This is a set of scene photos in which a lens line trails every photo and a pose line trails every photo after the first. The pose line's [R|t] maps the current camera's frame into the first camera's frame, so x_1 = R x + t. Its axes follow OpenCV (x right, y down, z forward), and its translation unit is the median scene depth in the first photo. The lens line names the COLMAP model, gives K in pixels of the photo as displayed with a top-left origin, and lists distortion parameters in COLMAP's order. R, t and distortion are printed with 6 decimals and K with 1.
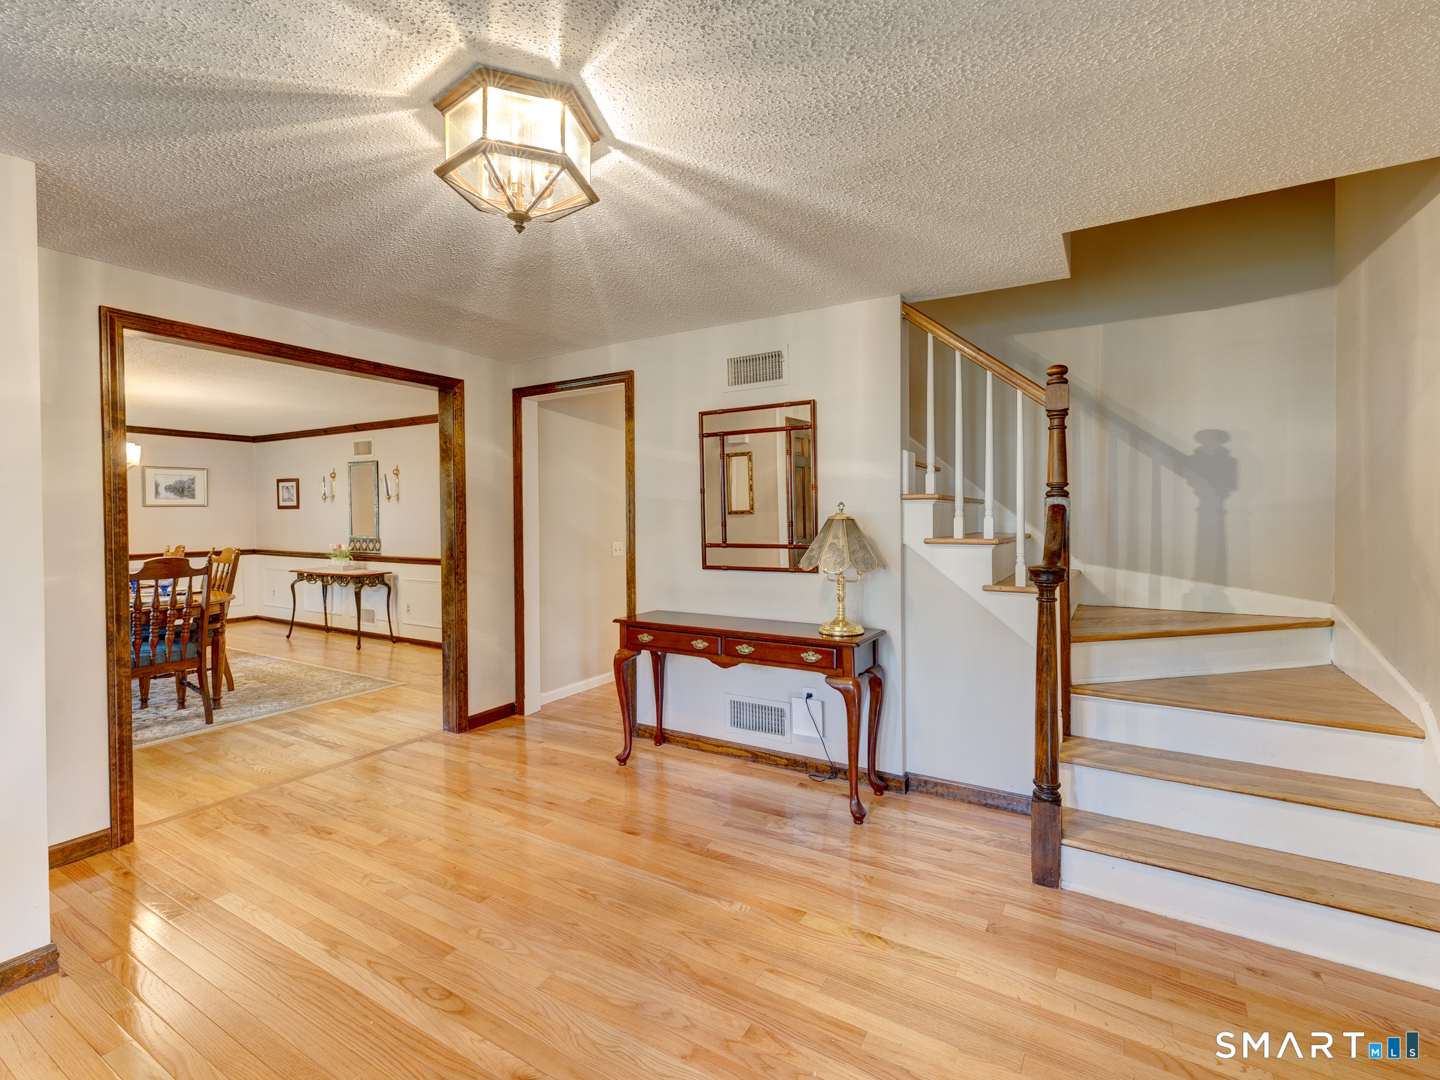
lens RADIAL K [[578.4, 0, 720.0], [0, 578.4, 520.2], [0, 0, 1]] dist [0.012885, -0.000197]
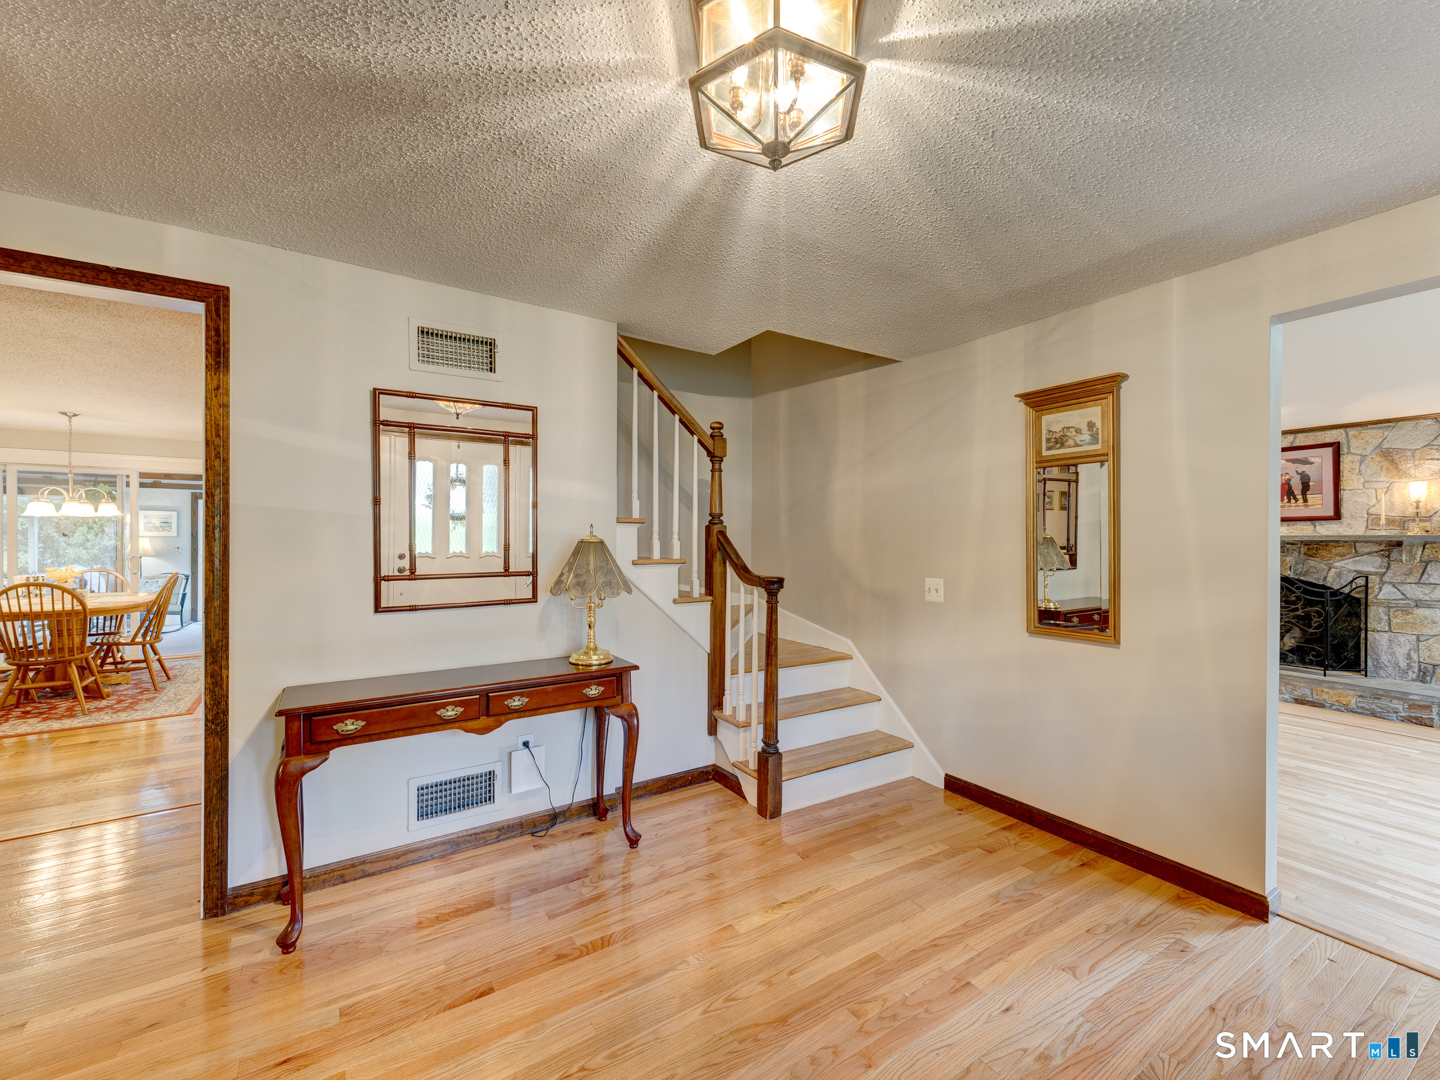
lens RADIAL K [[592.5, 0, 720.0], [0, 592.5, 540.0], [0, 0, 1]] dist [0.017916, -0.000208]
pose [[0.503708, 0.004434, 0.863863, -0.509062], [0.000503, 0.999985, -0.005426, 0.000463], [-0.863874, 0.003167, 0.503698, 0.317791]]
